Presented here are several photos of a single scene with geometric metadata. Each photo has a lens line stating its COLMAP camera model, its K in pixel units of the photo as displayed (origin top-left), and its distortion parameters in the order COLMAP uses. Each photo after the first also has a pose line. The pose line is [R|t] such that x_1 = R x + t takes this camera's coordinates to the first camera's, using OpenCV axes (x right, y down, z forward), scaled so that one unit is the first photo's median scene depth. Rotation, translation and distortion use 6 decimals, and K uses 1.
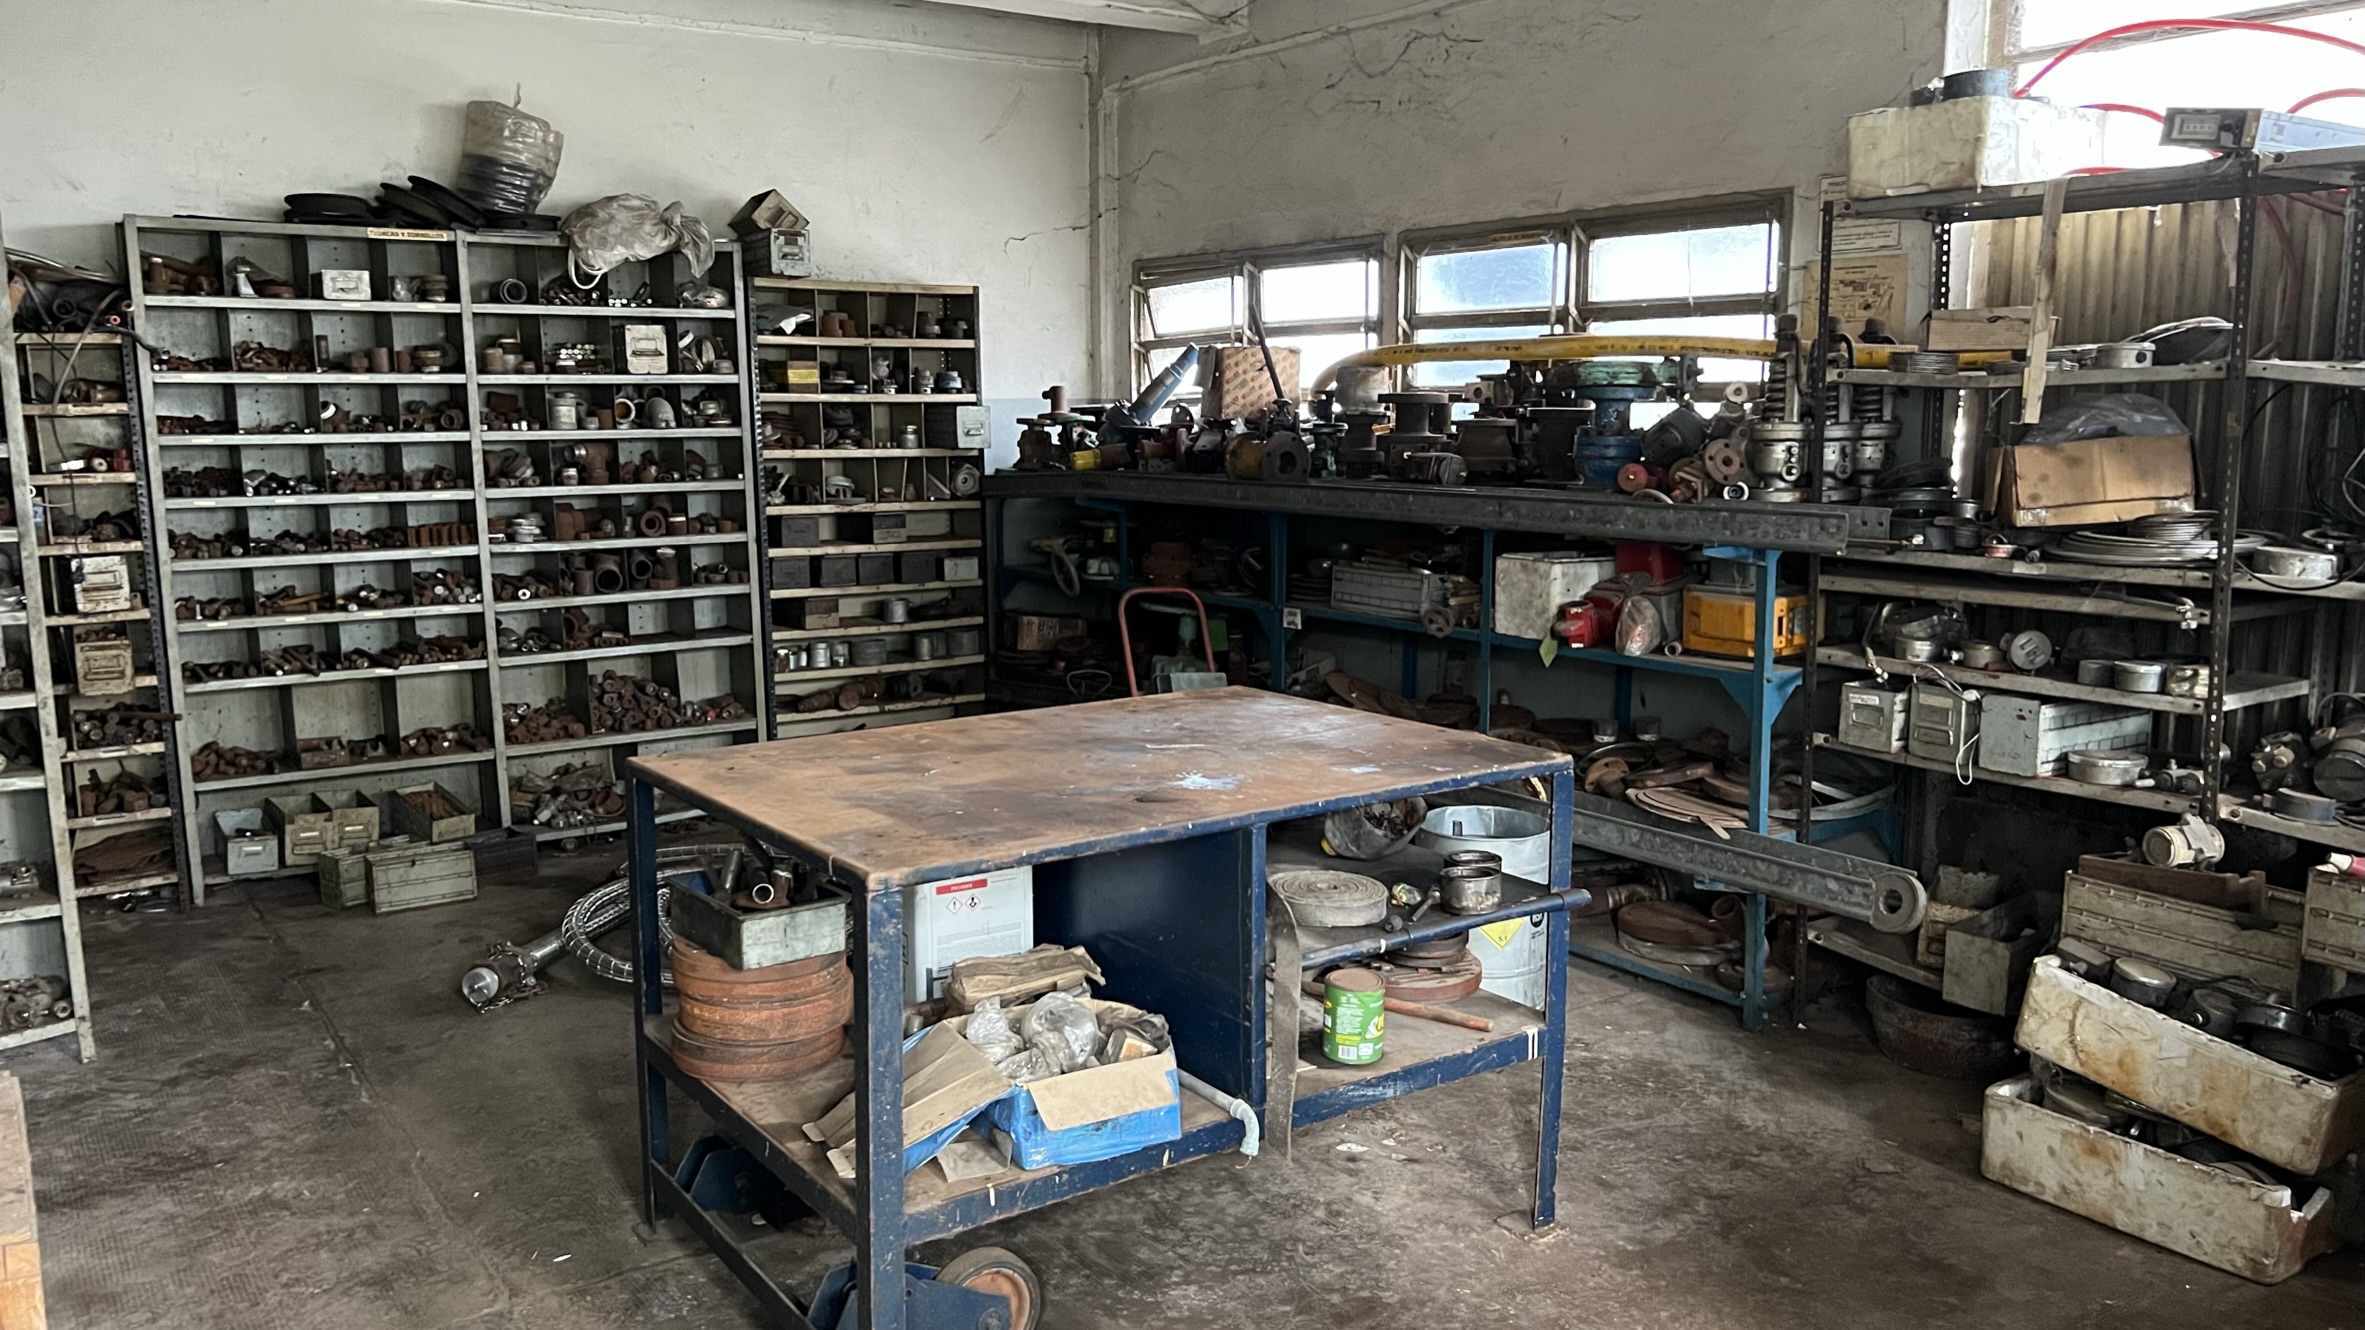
lens RADIAL K [[1769.1, 0, 1184.3], [0, 1769.1, 676.7], [0, 0, 1]] dist [0.138188, -0.330837]
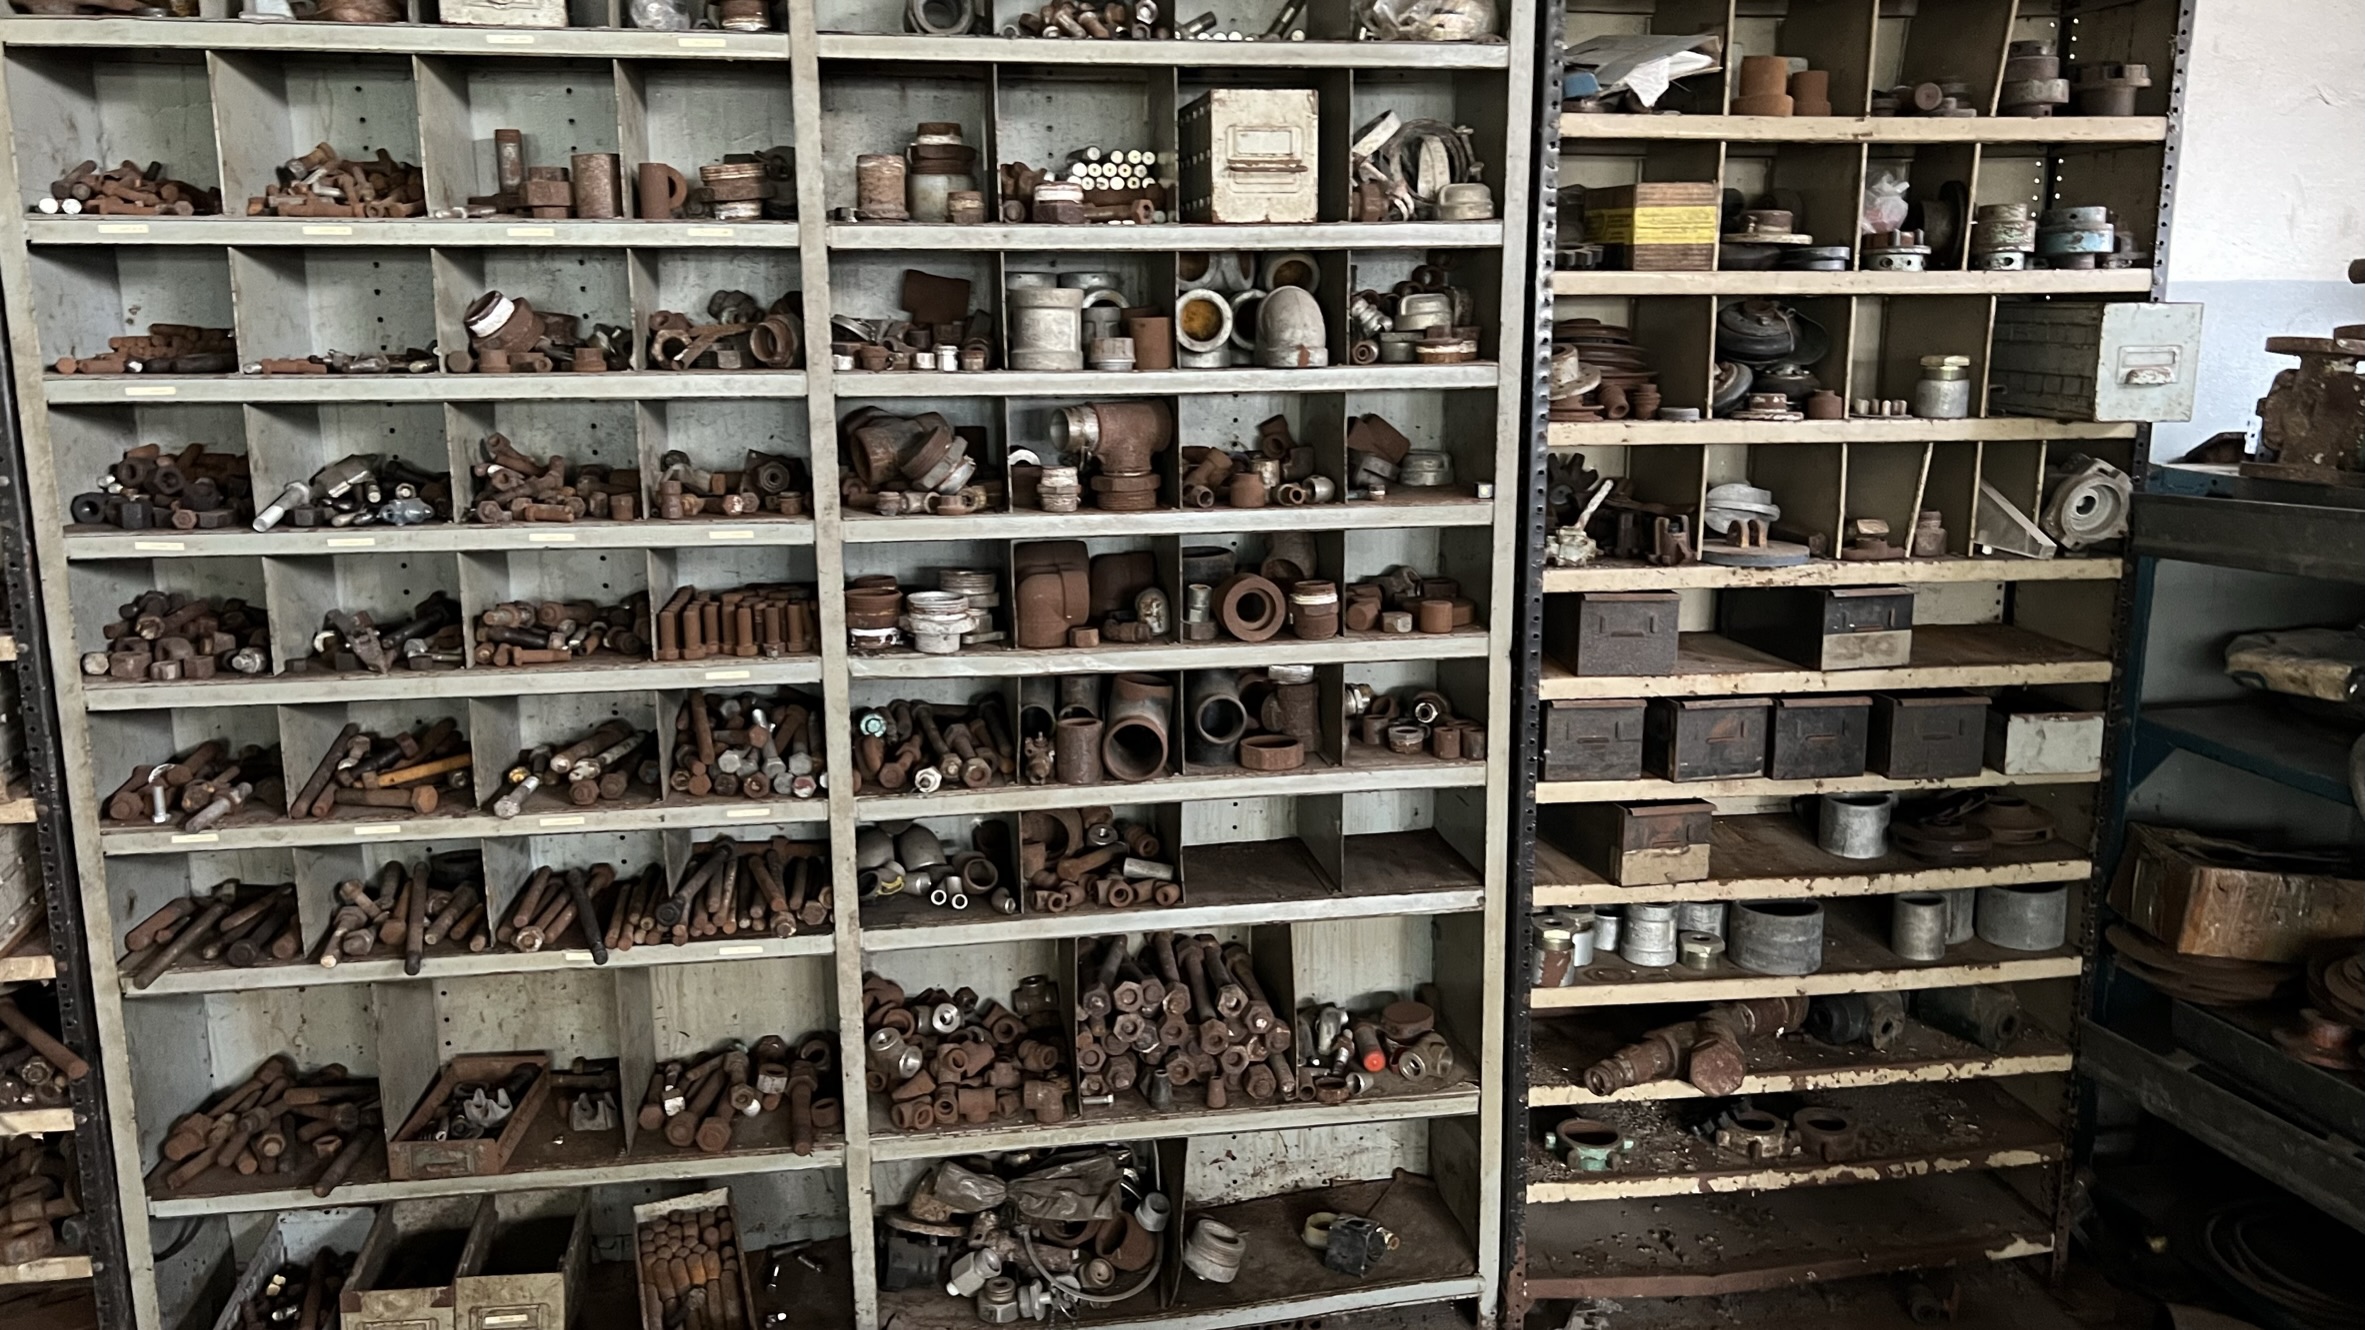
lens RADIAL K [[1780.3, 0, 1174.5], [0, 1780.3, 650.6], [0, 0, 1]] dist [0.065834, -0.081879]
pose [[0.897941, 0.090031, -0.430808, -0.148913], [-0.070131, 0.995616, 0.061891, -0.103239], [0.434491, -0.025361, 0.900319, 0.663296]]
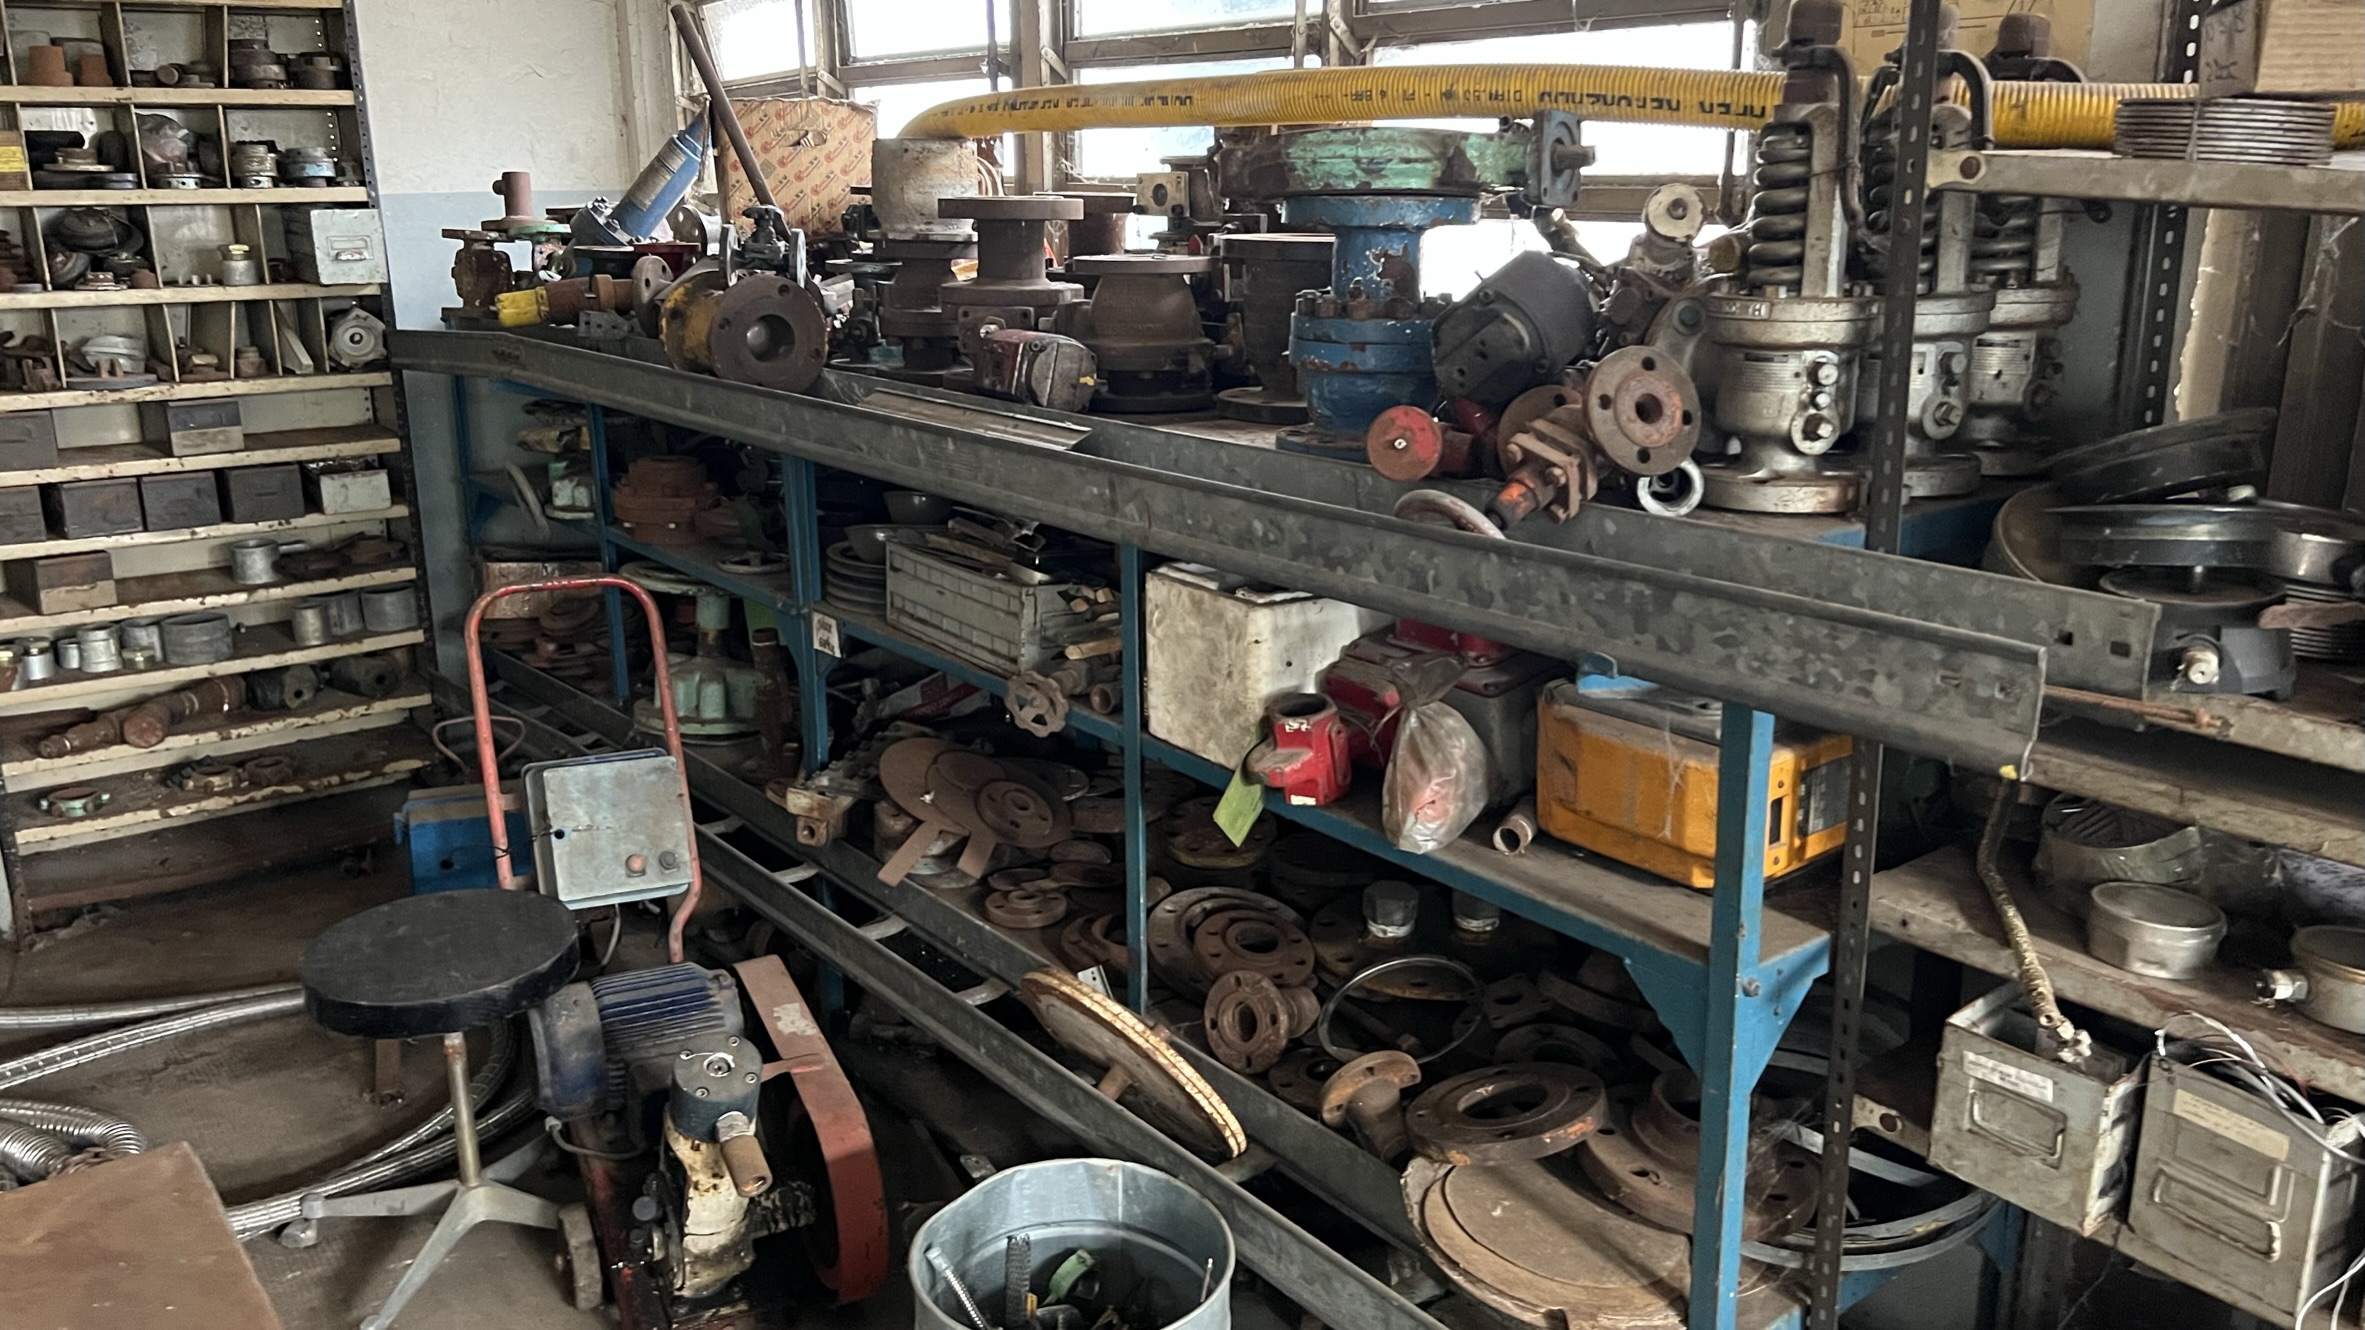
lens RADIAL K [[1780.3, 0, 1174.5], [0, 1780.3, 650.6], [0, 0, 1]] dist [0.065834, -0.081879]
pose [[0.999002, -0.015822, 0.041757, 0.134697], [0.011272, 0.994192, 0.107032, -0.078992], [-0.043208, -0.106454, 0.993378, 0.448963]]
